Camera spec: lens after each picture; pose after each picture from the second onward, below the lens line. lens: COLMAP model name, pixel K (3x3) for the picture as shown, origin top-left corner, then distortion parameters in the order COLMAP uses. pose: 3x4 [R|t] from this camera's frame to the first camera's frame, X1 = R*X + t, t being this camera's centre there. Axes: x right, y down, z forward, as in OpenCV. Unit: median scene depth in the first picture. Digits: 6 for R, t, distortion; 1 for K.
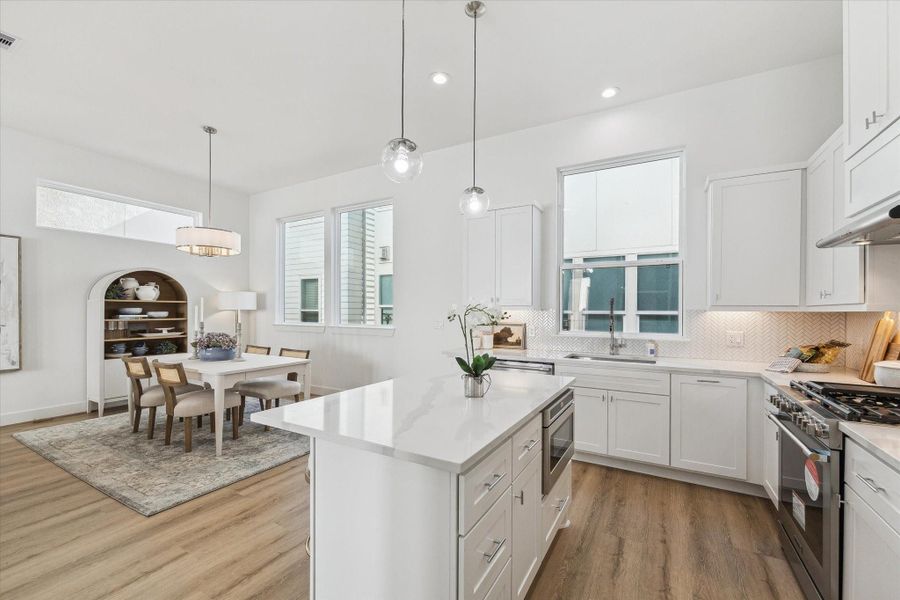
lens RADIAL K [[363.2, 0, 455.7], [0, 363.2, 312.4], [0, 0, 1]] dist [0.005925, -0.002462]
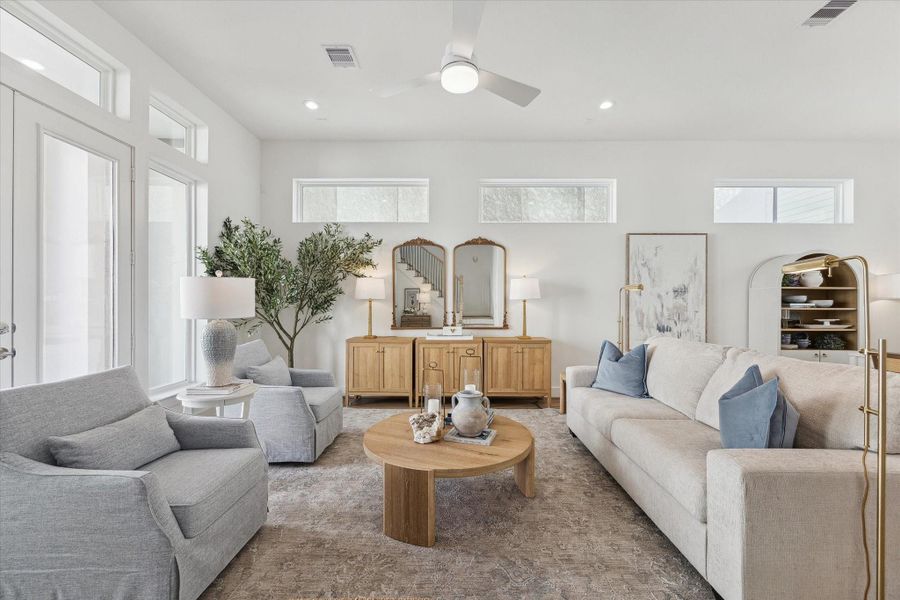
lens RADIAL K [[364.4, 0, 445.5], [0, 364.4, 302.3], [0, 0, 1]] dist [0.008009, 0.000327]
pose [[0.488209, -0.001909, -0.872725, -0.602401], [-0.007066, 0.999956, -0.006140, 0.018665], [0.872698, 0.009164, 0.488174, -0.249314]]
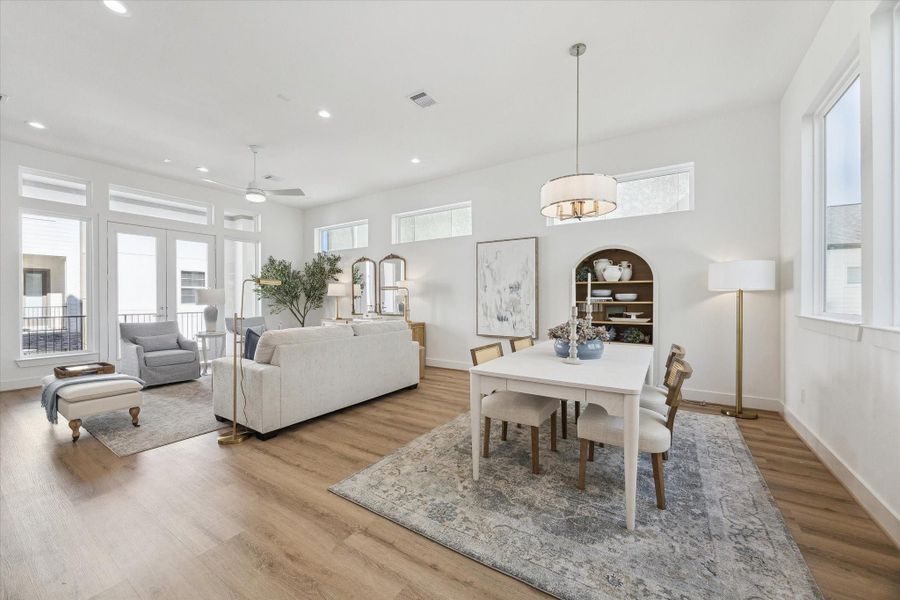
lens RADIAL K [[348.3, 0, 456.9], [0, 348.3, 297.0], [0, 0, 1]] dist [-0.008815, 0.000288]
pose [[-0.053101, -0.005640, -0.998573, 0.056400], [-0.004771, 0.999974, -0.005394, 0.015319], [0.998578, 0.004478, -0.053127, 0.780626]]
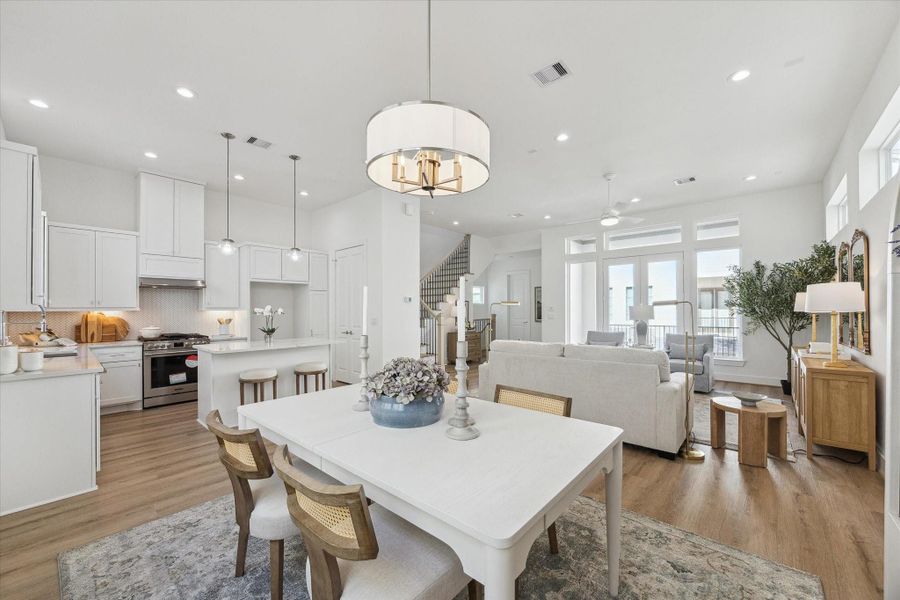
lens RADIAL K [[348.3, 0, 456.7], [0, 348.3, 309.0], [0, 0, 1]] dist [-0.008815, 0.000288]
pose [[-0.977847, 0.004790, 0.209265, -0.786712], [0.004398, 0.999988, -0.002340, -0.002966], [-0.209274, -0.001368, -0.977856, 1.385550]]
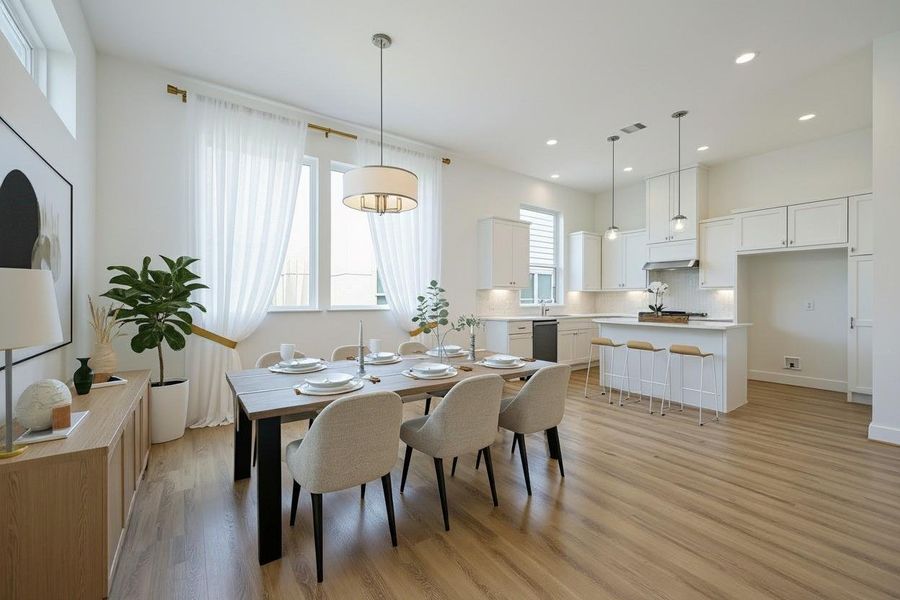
lens RADIAL K [[363.2, 0, 434.9], [0, 363.2, 301.9], [0, 0, 1]] dist [0.005925, -0.002462]
pose [[0.444995, -0.002662, 0.895529, -1.278259], [-0.001105, 0.999993, 0.003521, 0.036633], [-0.895532, -0.002556, 0.444989, 0.576518]]
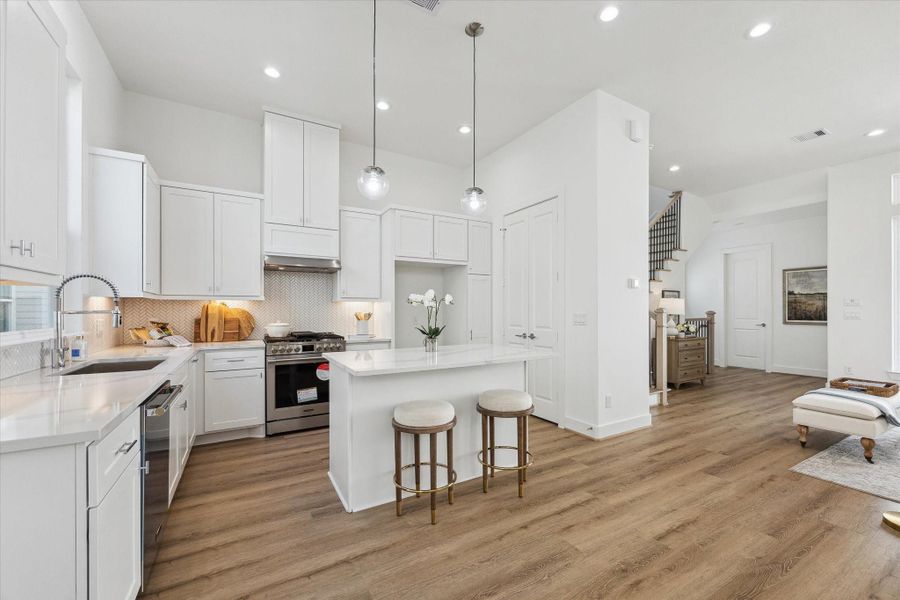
lens RADIAL K [[363.2, 0, 458.9], [0, 363.2, 309.5], [0, 0, 1]] dist [0.005925, -0.002462]
pose [[-0.864165, 0.000112, 0.503208, -0.366119], [0.000581, 1.000000, 0.000774, 0.018233], [-0.503208, 0.000961, -0.864165, 1.002499]]
